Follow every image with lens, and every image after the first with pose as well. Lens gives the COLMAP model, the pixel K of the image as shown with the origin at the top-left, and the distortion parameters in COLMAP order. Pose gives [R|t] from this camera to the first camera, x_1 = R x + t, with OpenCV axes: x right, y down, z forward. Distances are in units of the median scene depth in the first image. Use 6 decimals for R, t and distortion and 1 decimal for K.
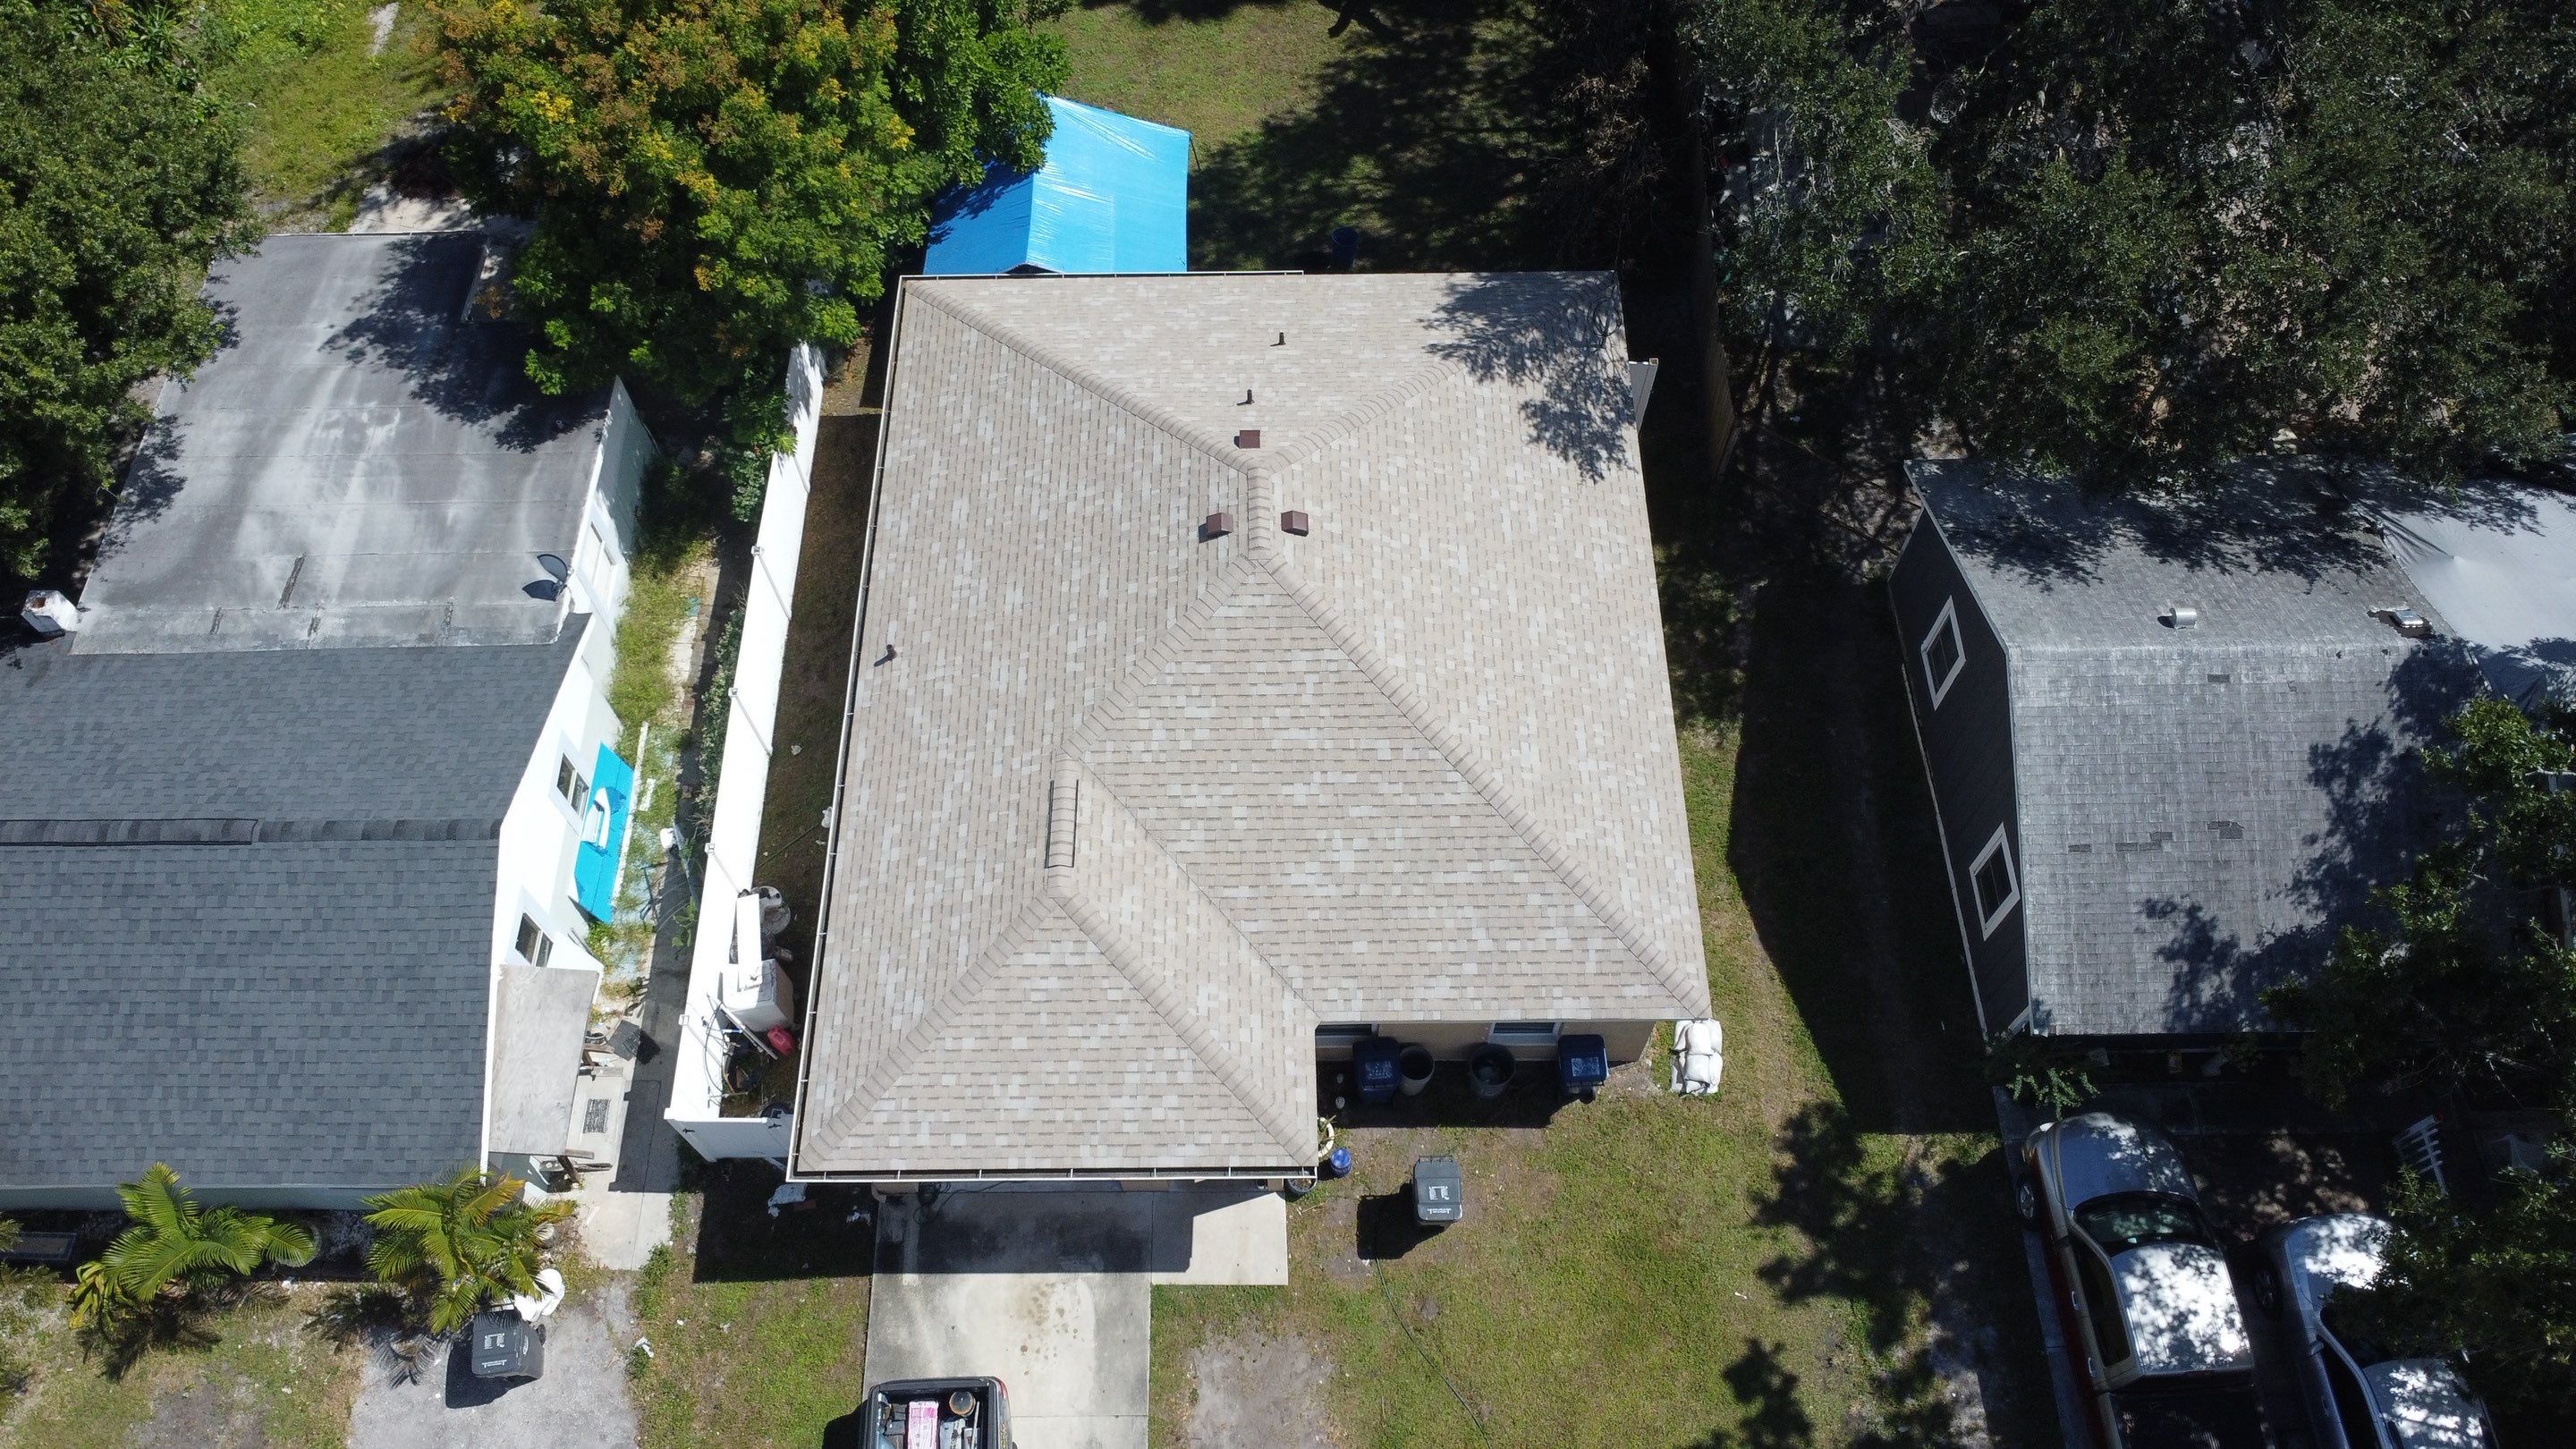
lens RADIAL K [[1871.7, 0, 1275.0], [0, 1871.7, 714.1], [0, 0, 1]] dist [-0.027718, -0.013279]
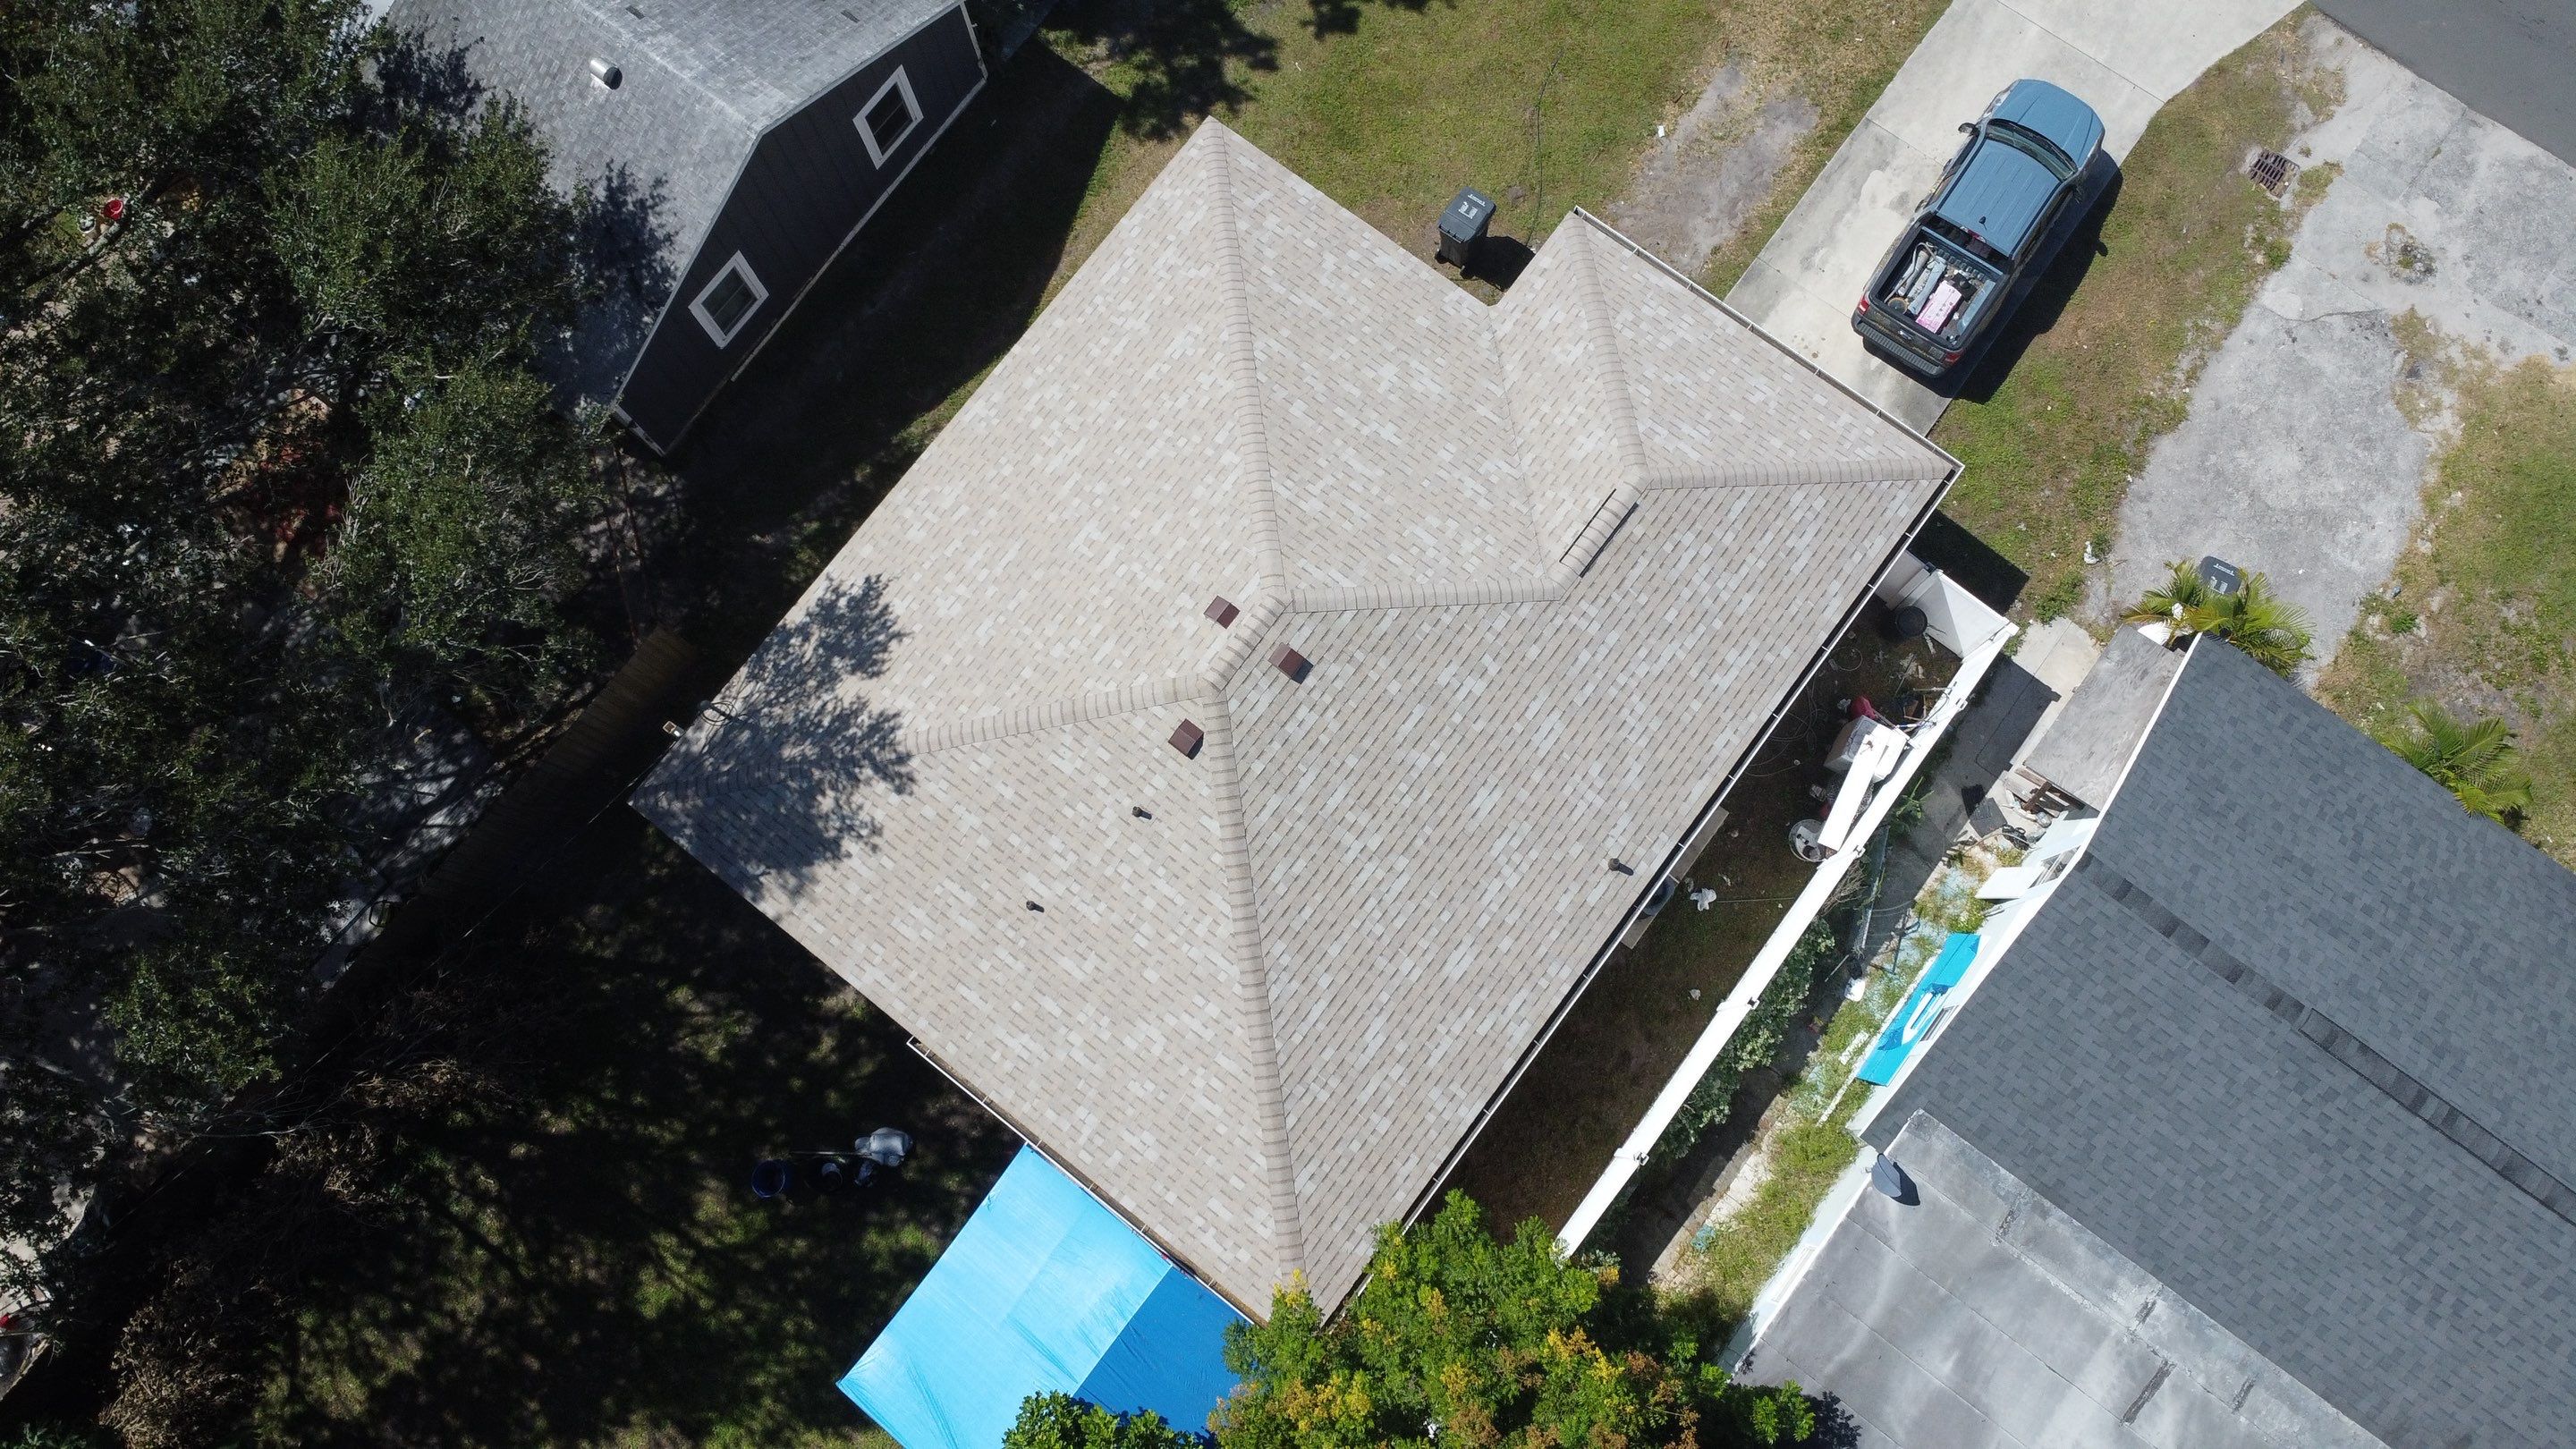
lens RADIAL K [[1871.7, 0, 1275.0], [0, 1871.7, 714.1], [0, 0, 1]] dist [-0.027718, -0.013279]
pose [[-0.787132, -0.591794, 0.173792, -0.193305], [0.555879, -0.558571, 0.615628, -0.660219], [-0.267250, 0.581187, 0.768634, 0.300882]]
